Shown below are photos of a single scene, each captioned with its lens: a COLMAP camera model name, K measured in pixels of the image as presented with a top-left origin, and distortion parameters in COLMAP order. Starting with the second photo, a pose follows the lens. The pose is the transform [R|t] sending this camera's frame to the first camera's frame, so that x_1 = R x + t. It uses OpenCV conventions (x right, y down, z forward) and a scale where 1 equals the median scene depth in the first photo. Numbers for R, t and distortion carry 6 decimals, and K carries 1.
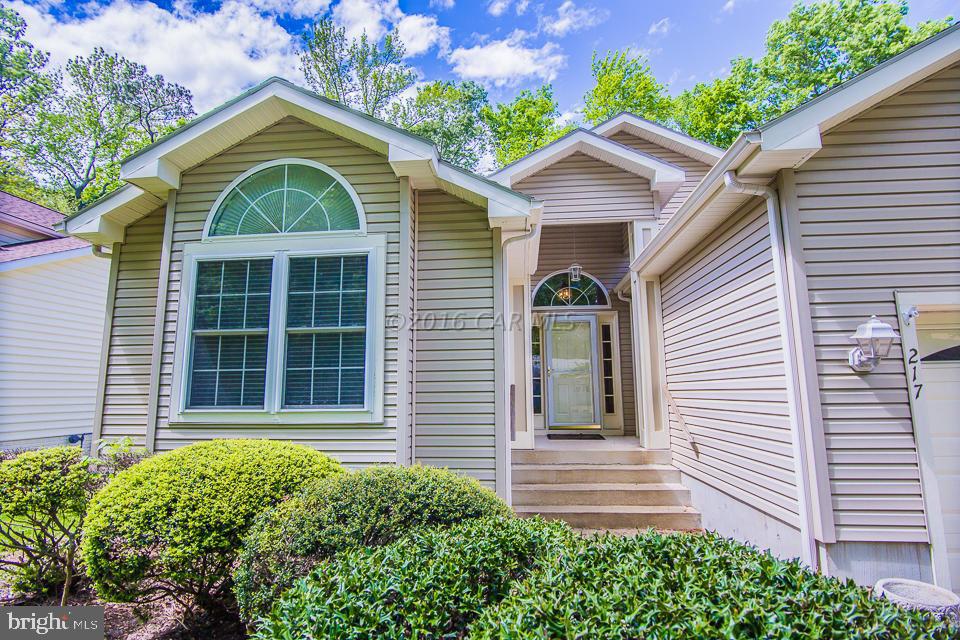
lens RADIAL K [[469.9, 0, 473.0], [0, 469.9, 322.0], [0, 0, 1]] dist [-0.023623, 0.000897]
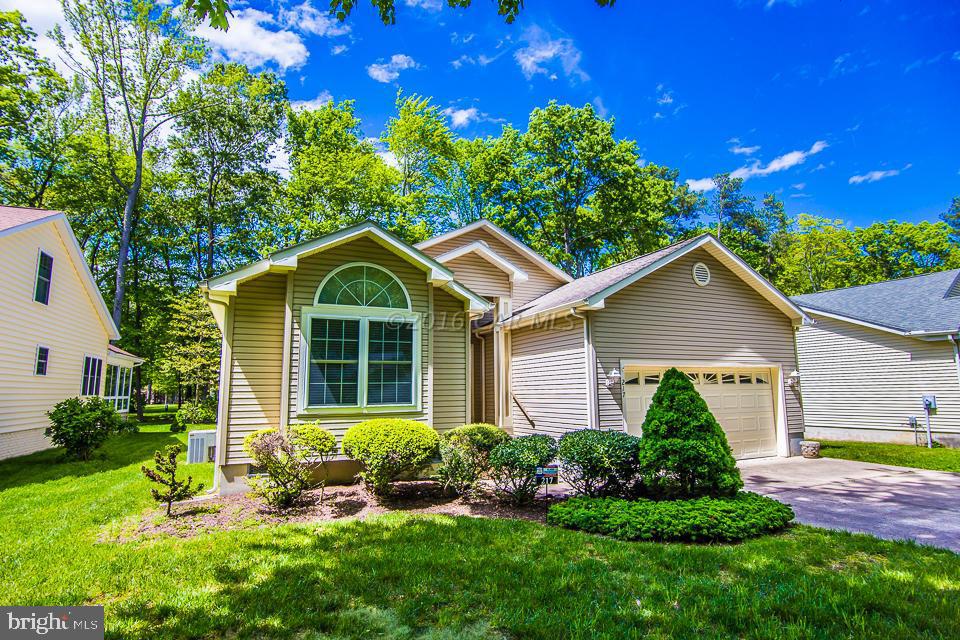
lens RADIAL K [[469.9, 0, 484.1], [0, 469.9, 320.5], [0, 0, 1]] dist [-0.023623, 0.000897]
pose [[0.863466, 0.075111, 0.498784, -0.913110], [-0.069816, 0.997130, -0.029295, -0.118219], [-0.499552, -0.009528, 0.866231, -0.779509]]
